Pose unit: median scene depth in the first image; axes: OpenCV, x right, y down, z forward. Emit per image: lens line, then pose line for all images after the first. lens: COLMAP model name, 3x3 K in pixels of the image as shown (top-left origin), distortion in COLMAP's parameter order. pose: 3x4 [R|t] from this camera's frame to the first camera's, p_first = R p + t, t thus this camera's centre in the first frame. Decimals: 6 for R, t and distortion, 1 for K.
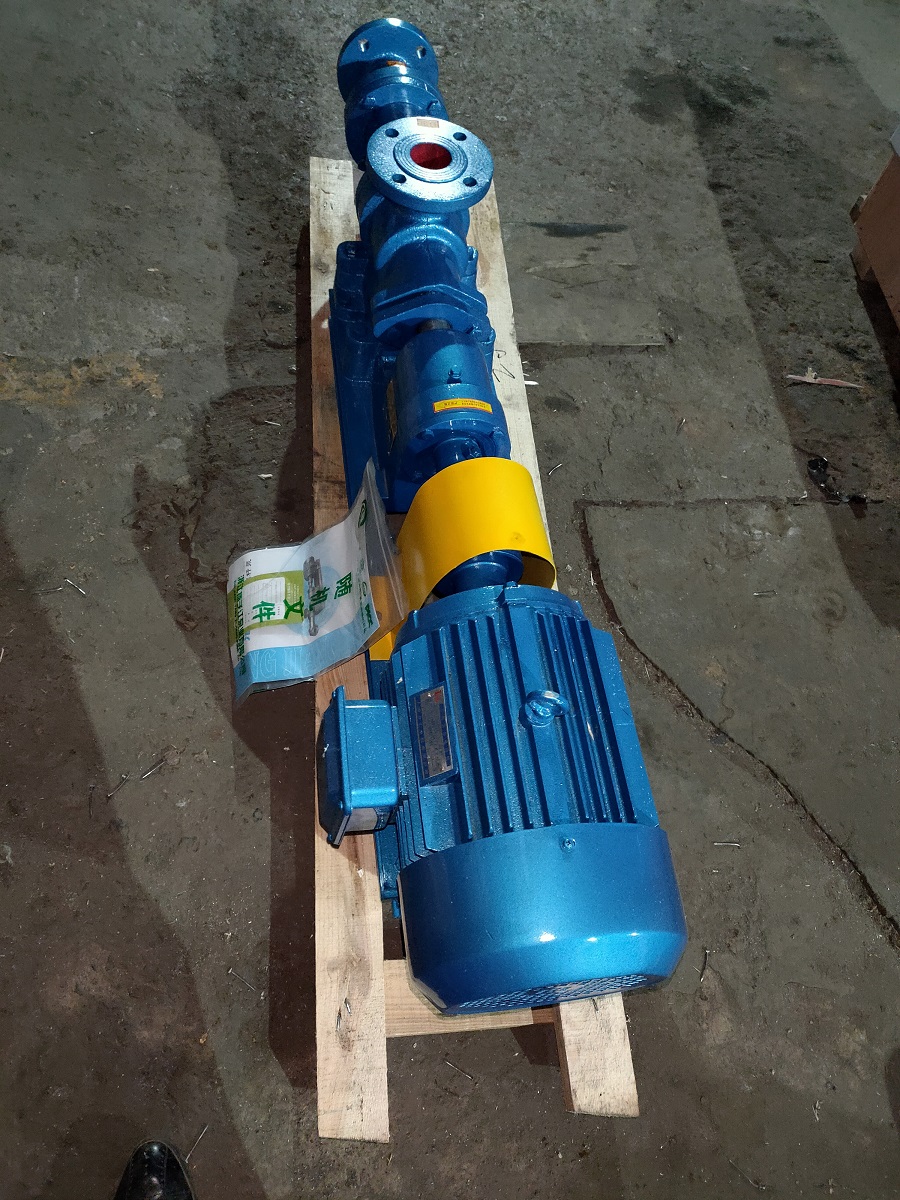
lens RADIAL K [[908.2, 0, 450.0], [0, 908.2, 600.0], [0, 0, 1]] dist [0.090537, -0.101529]
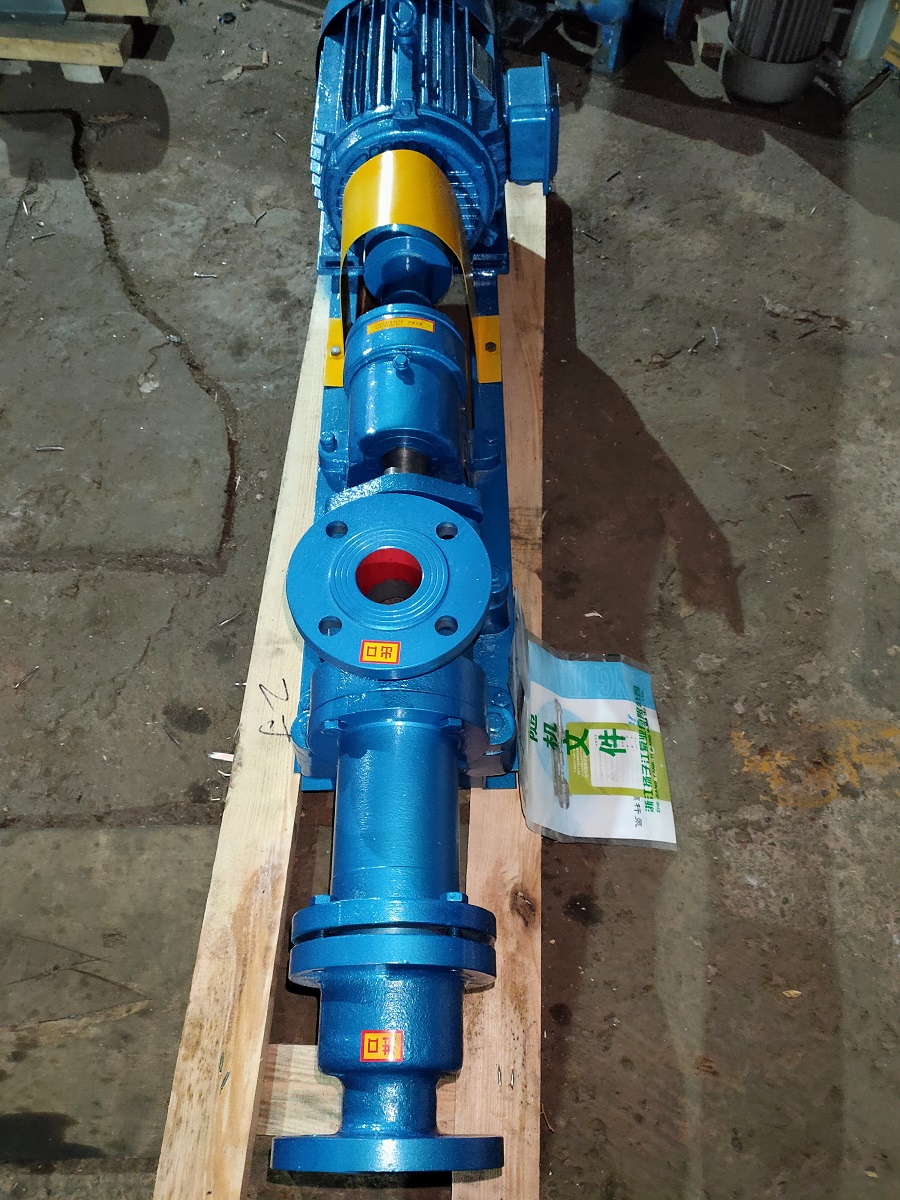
lens RADIAL K [[908.2, 0, 450.0], [0, 908.2, 600.0], [0, 0, 1]] dist [0.090537, -0.101529]
pose [[-0.981571, -0.183447, -0.053530, -0.024828], [0.050059, -0.517172, 0.854416, -0.822173], [-0.184424, 0.835990, 0.516825, 0.559997]]
